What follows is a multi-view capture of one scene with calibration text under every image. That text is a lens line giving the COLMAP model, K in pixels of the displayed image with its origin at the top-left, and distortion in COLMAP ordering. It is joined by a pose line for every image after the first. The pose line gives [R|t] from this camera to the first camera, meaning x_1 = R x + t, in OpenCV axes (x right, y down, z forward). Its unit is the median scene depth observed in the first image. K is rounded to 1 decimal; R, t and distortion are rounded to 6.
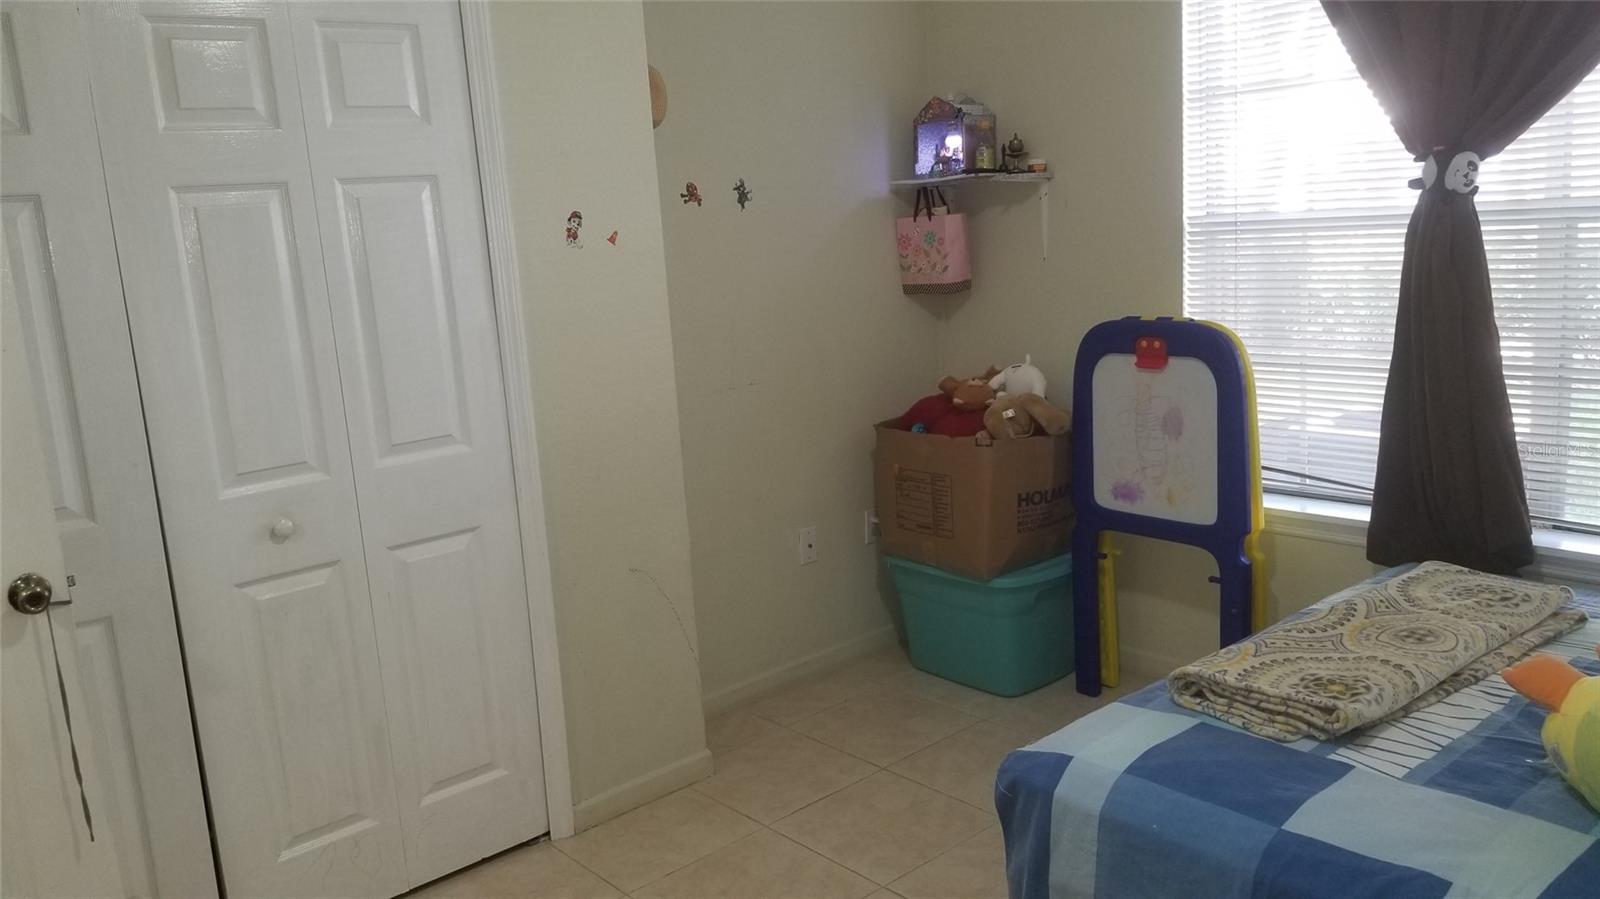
lens RADIAL K [[1248.9, 0, 785.8], [0, 1248.9, 432.9], [0, 0, 1]] dist [0.094086, -0.164855]
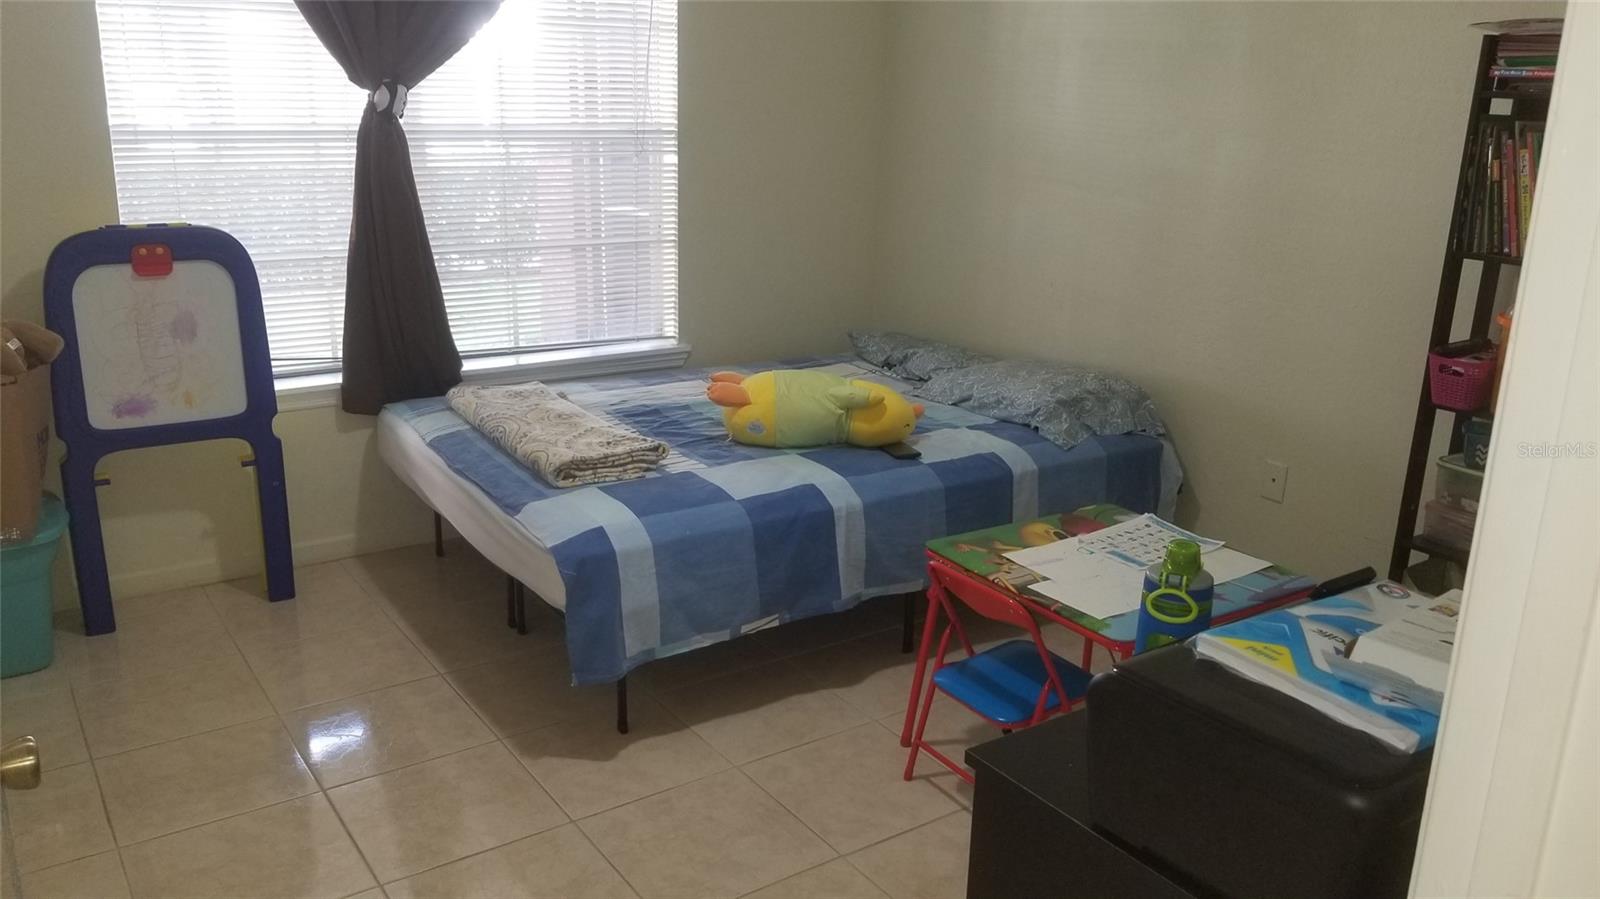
lens RADIAL K [[1248.9, 0, 785.8], [0, 1248.9, 432.9], [0, 0, 1]] dist [0.094086, -0.164855]
pose [[0.123160, -0.191927, 0.973651, -0.653180], [0.151760, 0.973223, 0.172646, -0.027043], [-0.980714, 0.126498, 0.148989, 0.371823]]
